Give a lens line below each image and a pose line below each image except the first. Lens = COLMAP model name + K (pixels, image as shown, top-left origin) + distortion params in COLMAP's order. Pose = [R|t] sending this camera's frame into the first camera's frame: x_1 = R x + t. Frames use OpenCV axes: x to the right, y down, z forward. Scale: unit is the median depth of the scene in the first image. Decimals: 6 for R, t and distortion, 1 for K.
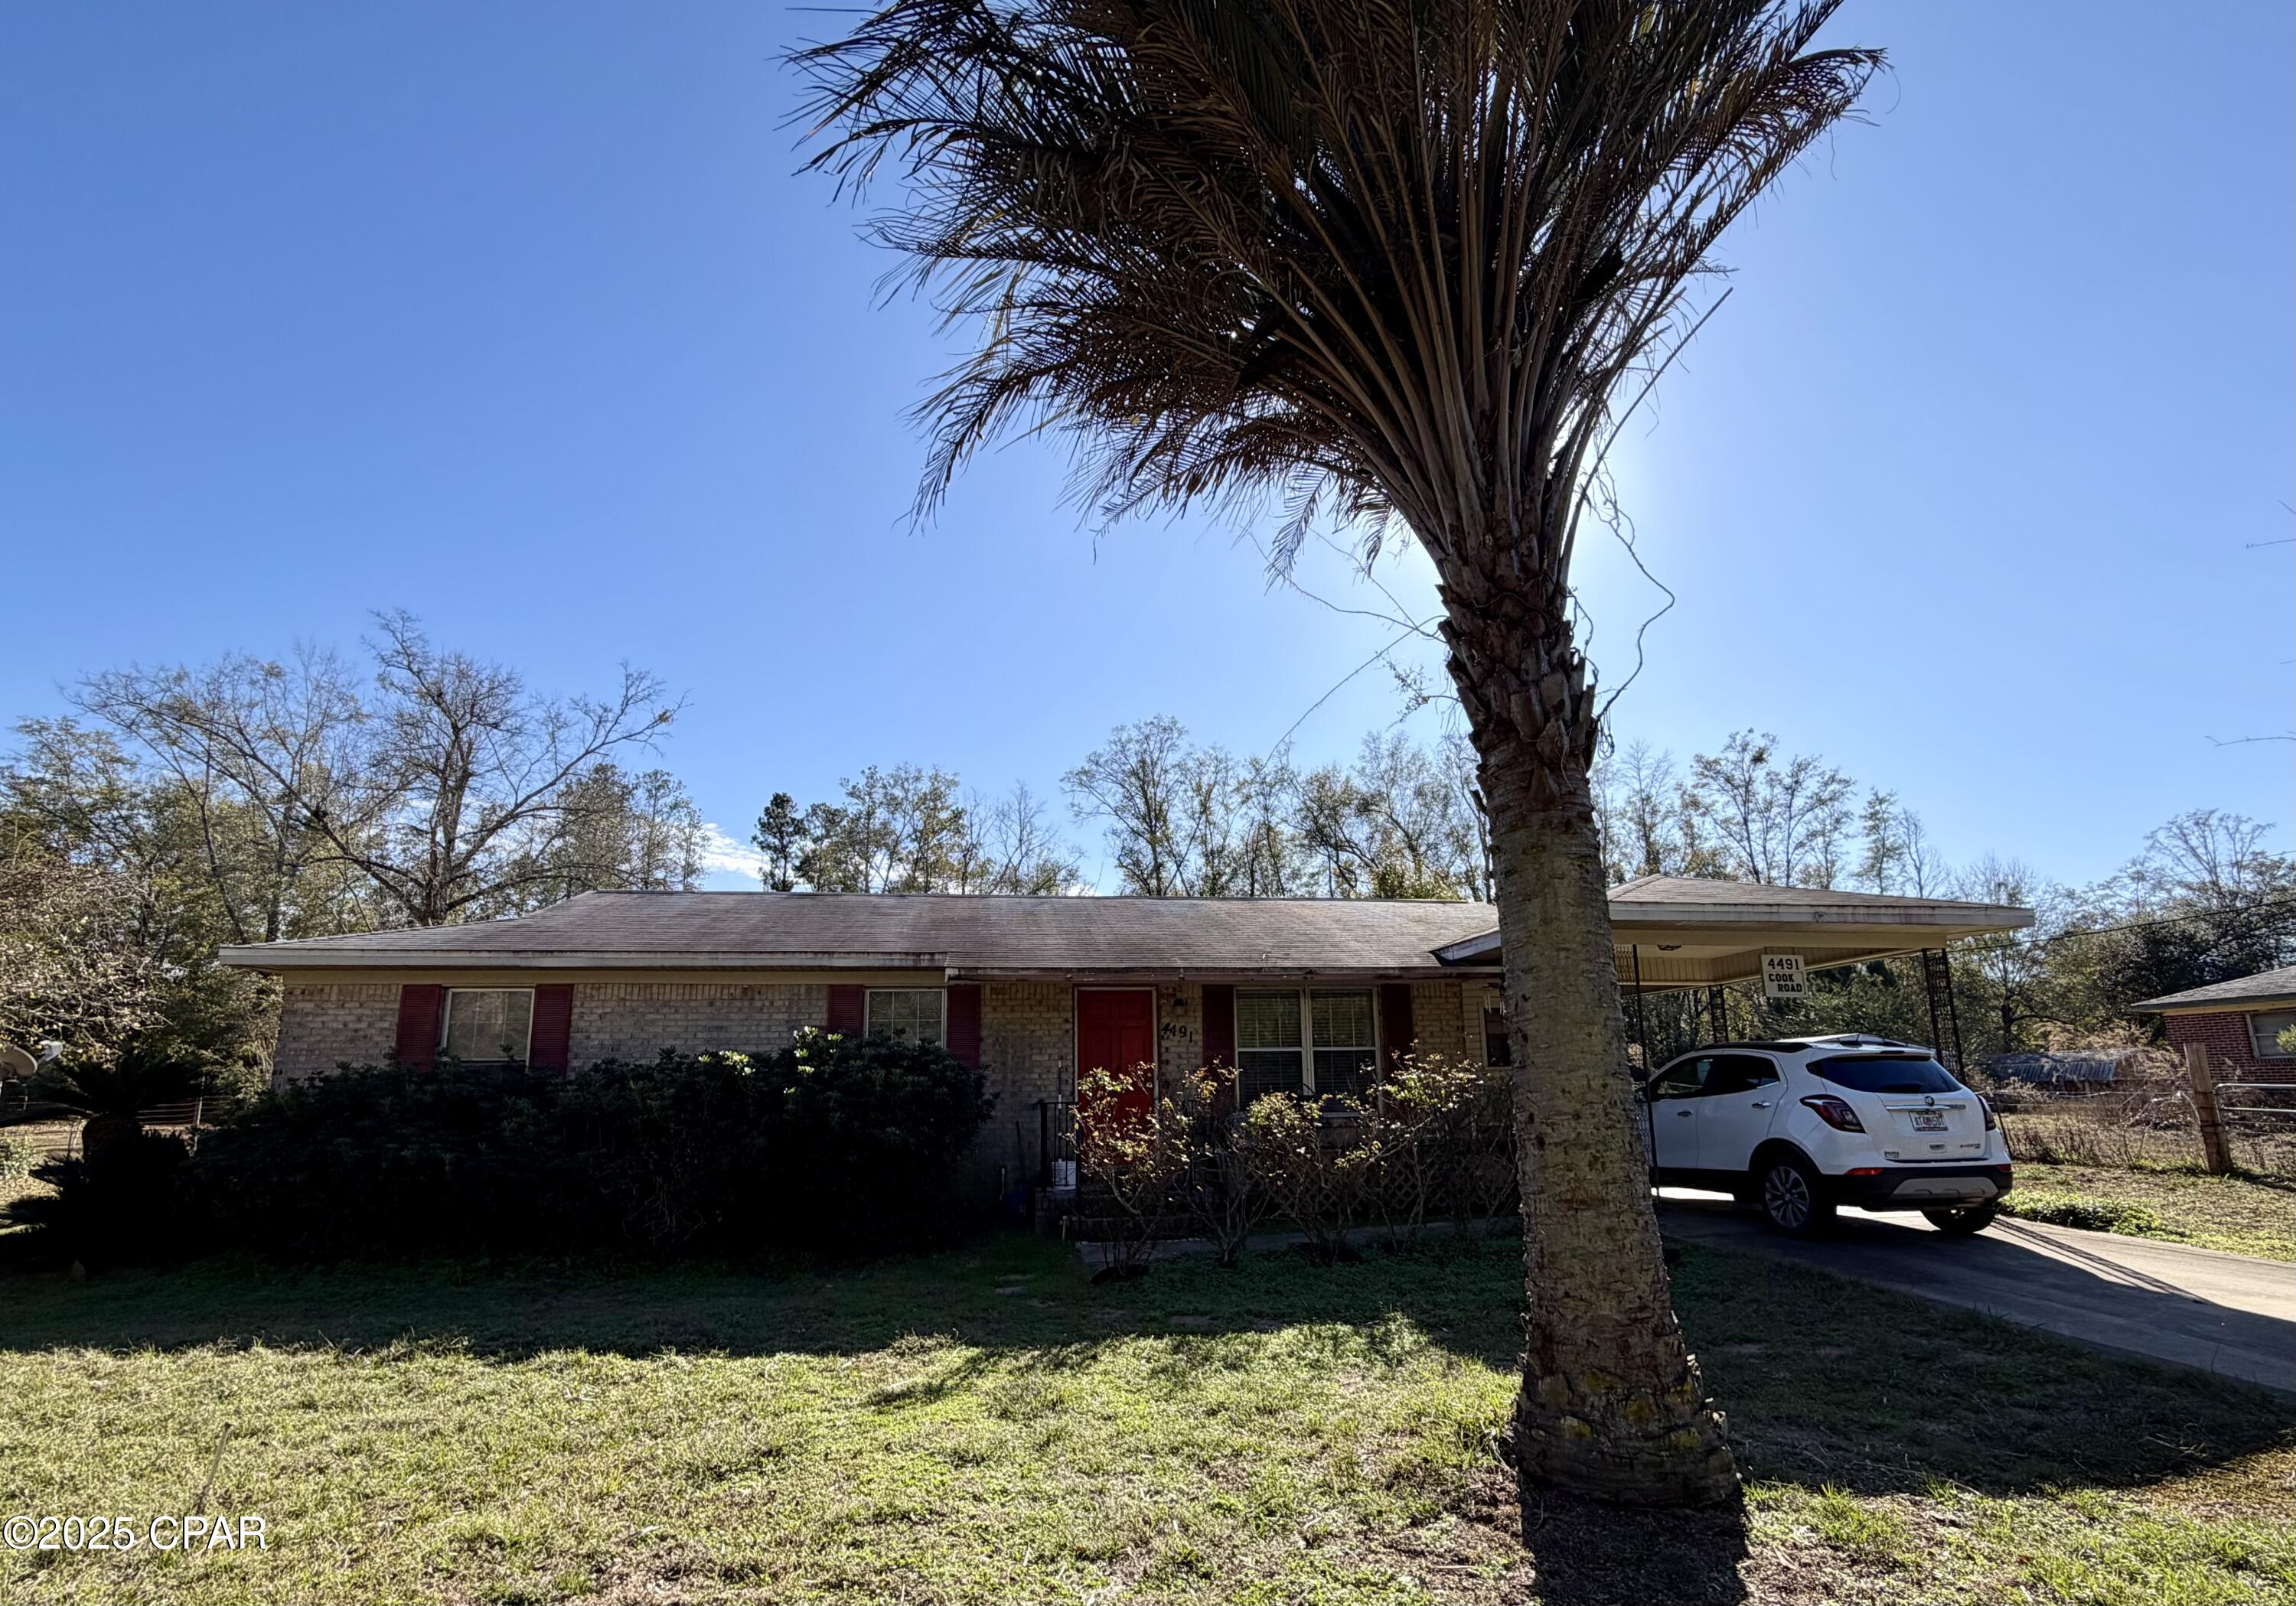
lens RADIAL K [[1030.9, 0, 1143.0], [0, 1030.9, 879.7], [0, 0, 1]] dist [-0.001009, -0.000239]
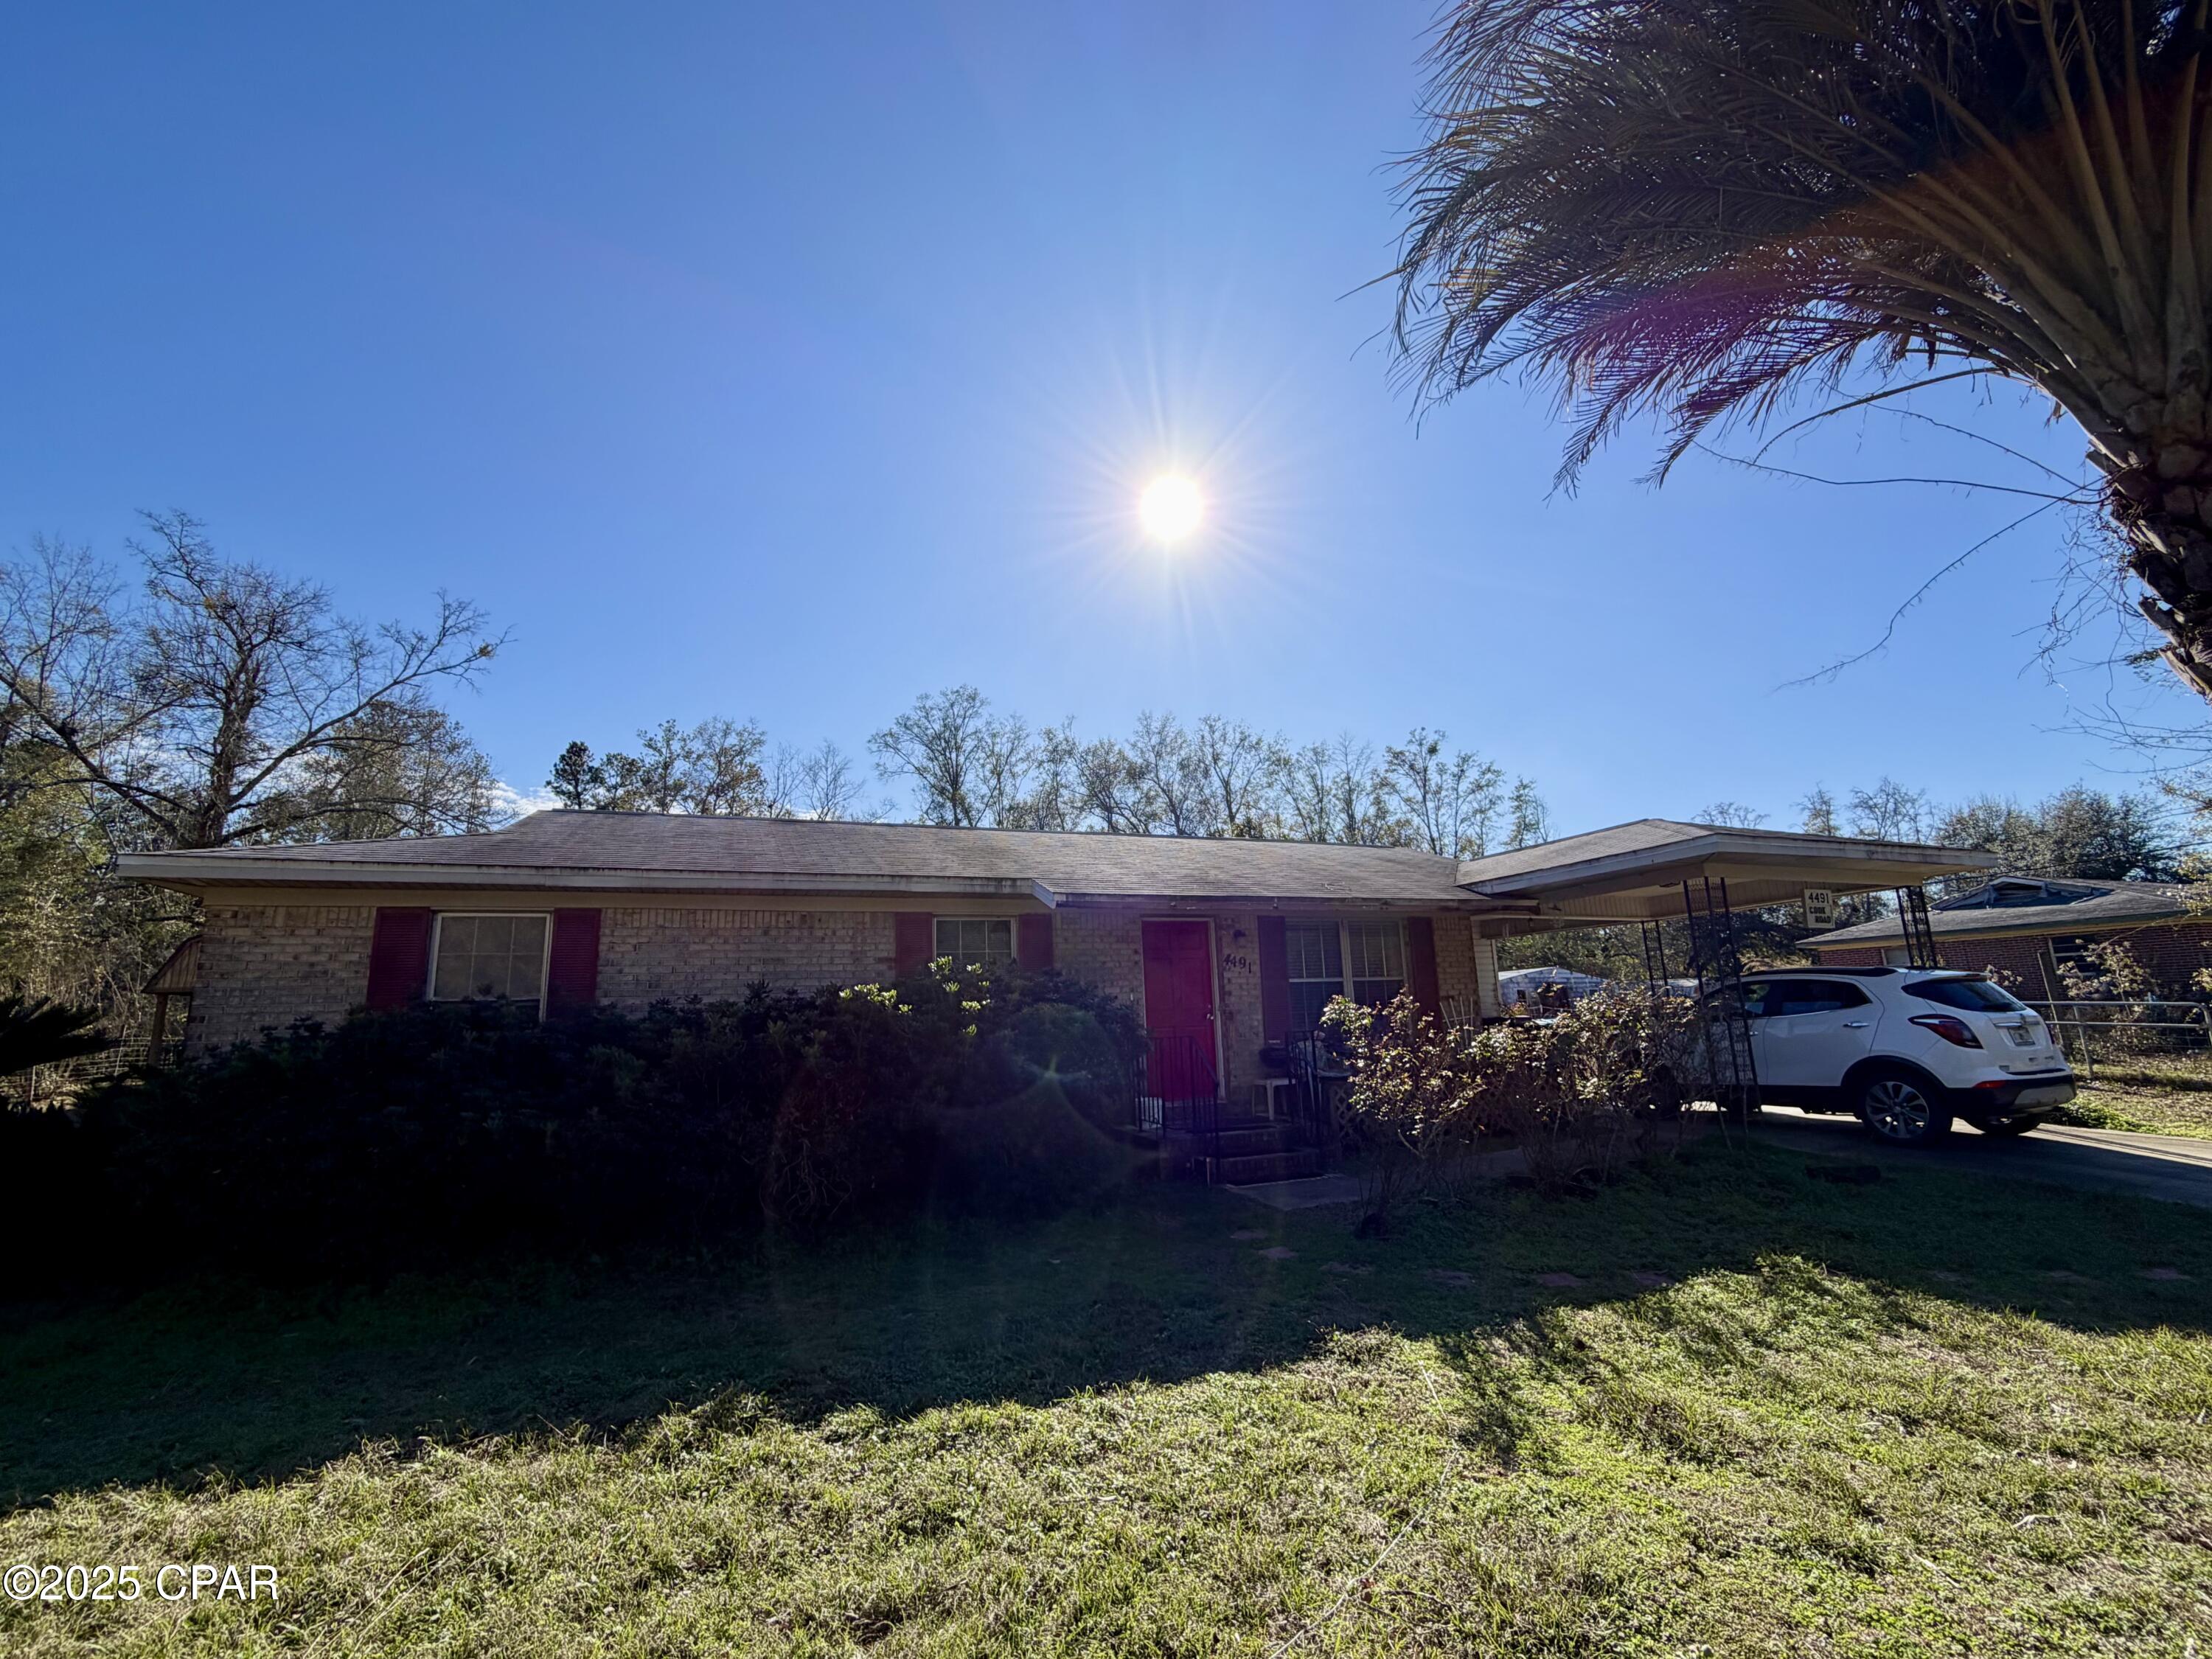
lens RADIAL K [[886.9, 0, 1074.1], [0, 886.9, 835.8], [0, 0, 1]] dist [-0.000696, -0.000024]
pose [[0.977339, 0.025751, 0.210109, -0.339685], [-0.024635, 0.999665, -0.007930, 0.039253], [-0.210243, 0.002574, 0.977646, 0.216688]]
